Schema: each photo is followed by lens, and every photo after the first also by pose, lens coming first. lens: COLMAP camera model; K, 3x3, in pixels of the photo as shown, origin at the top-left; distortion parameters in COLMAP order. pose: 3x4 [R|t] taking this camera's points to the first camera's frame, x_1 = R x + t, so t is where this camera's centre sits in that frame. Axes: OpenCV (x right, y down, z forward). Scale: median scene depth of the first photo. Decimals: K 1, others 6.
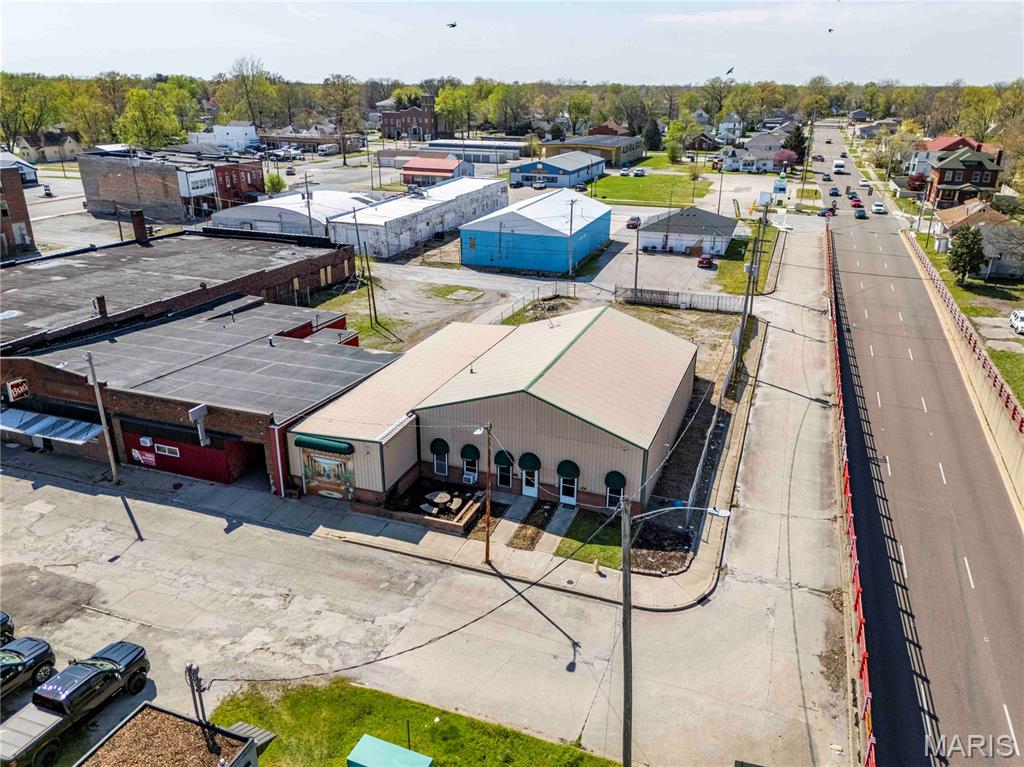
lens RADIAL K [[749.6, 0, 514.9], [0, 749.6, 382.3], [0, 0, 1]] dist [0.080438, -0.080426]
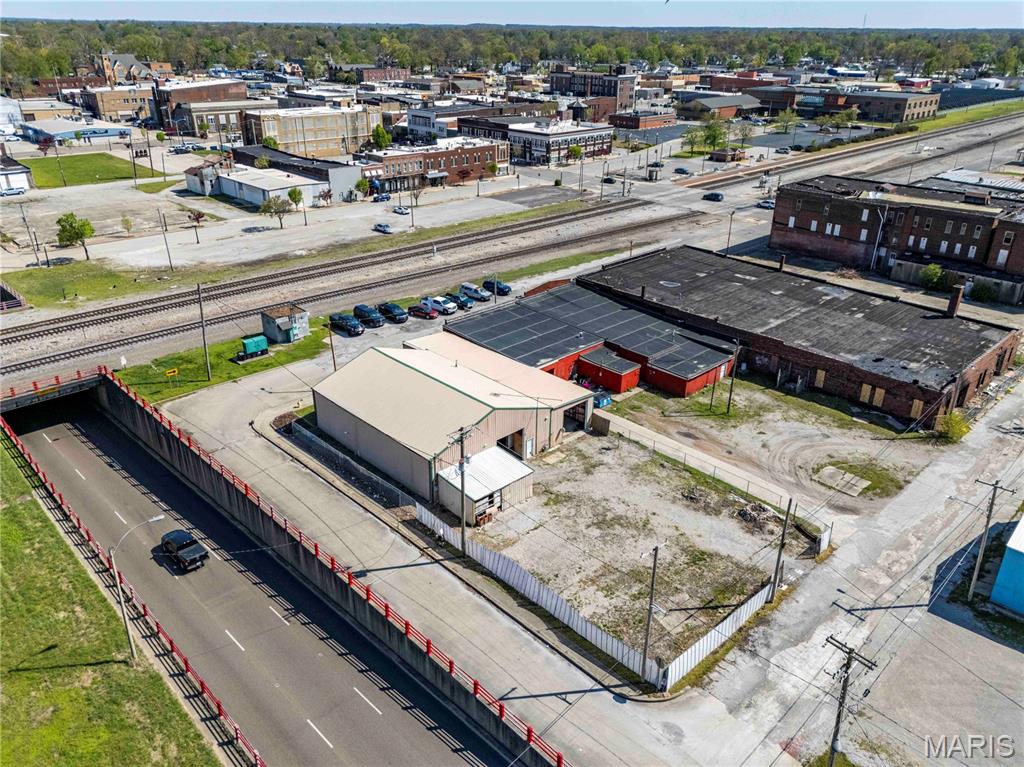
lens RADIAL K [[749.6, 0, 514.9], [0, 749.6, 382.3], [0, 0, 1]] dist [0.080438, -0.080426]
pose [[-0.433749, 0.370712, -0.821239, 1.303142], [-0.340568, 0.776375, 0.530336, -0.945269], [0.834191, 0.509721, -0.210499, 1.600815]]
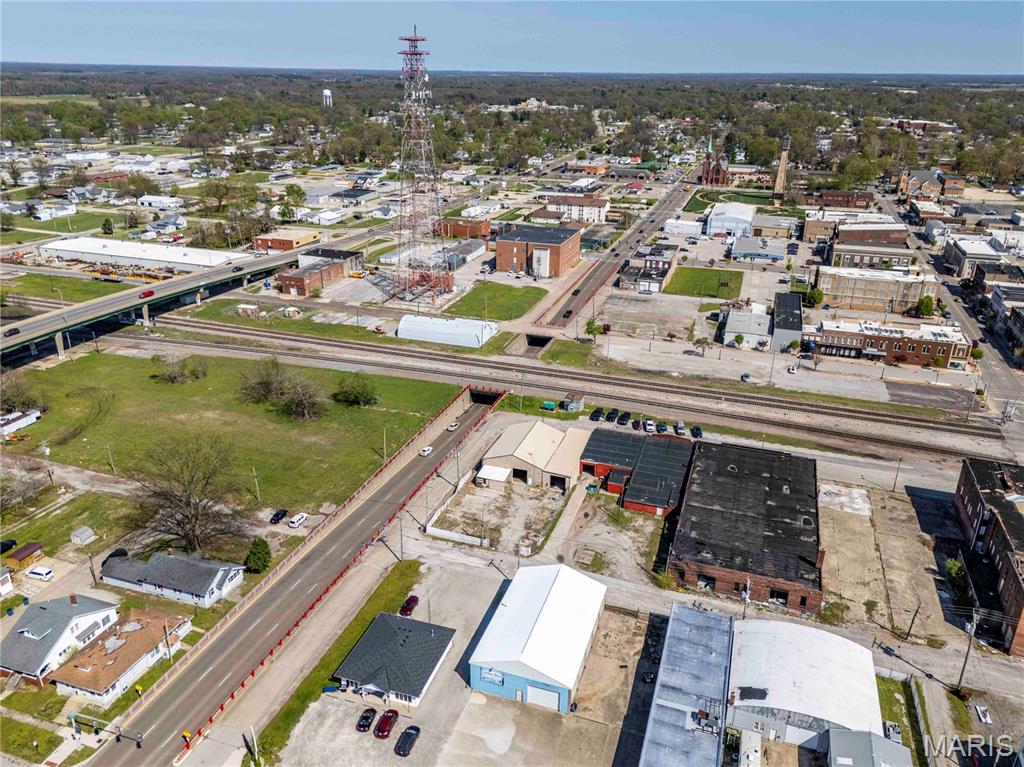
lens RADIAL K [[749.6, 0, 514.9], [0, 749.6, 382.3], [0, 0, 1]] dist [0.080438, -0.080426]
pose [[-0.999324, -0.007432, -0.036017, 0.278519], [-0.030300, 0.721432, 0.691822, -2.904972], [0.020842, 0.692445, -0.721169, 3.674380]]
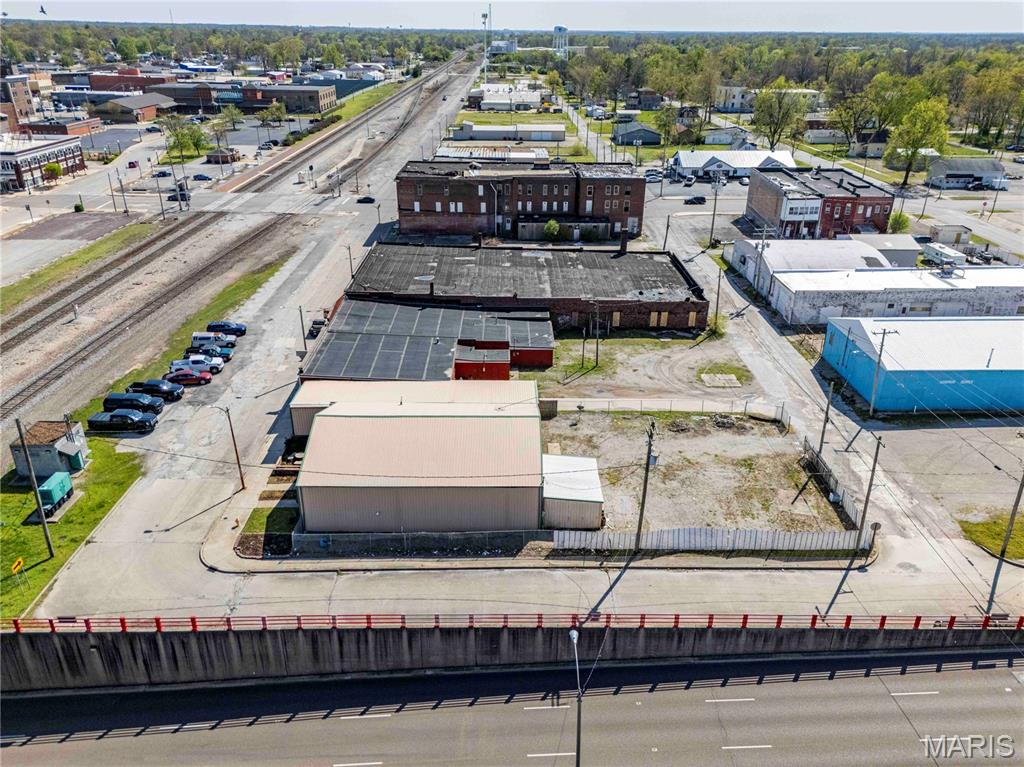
lens RADIAL K [[749.6, 0, 514.9], [0, 749.6, 382.3], [0, 0, 1]] dist [0.080438, -0.080426]
pose [[0.358187, 0.389218, -0.848652, 1.308642], [-0.347175, 0.899309, 0.265920, -0.546102], [0.866702, 0.199382, 0.457248, 0.596441]]
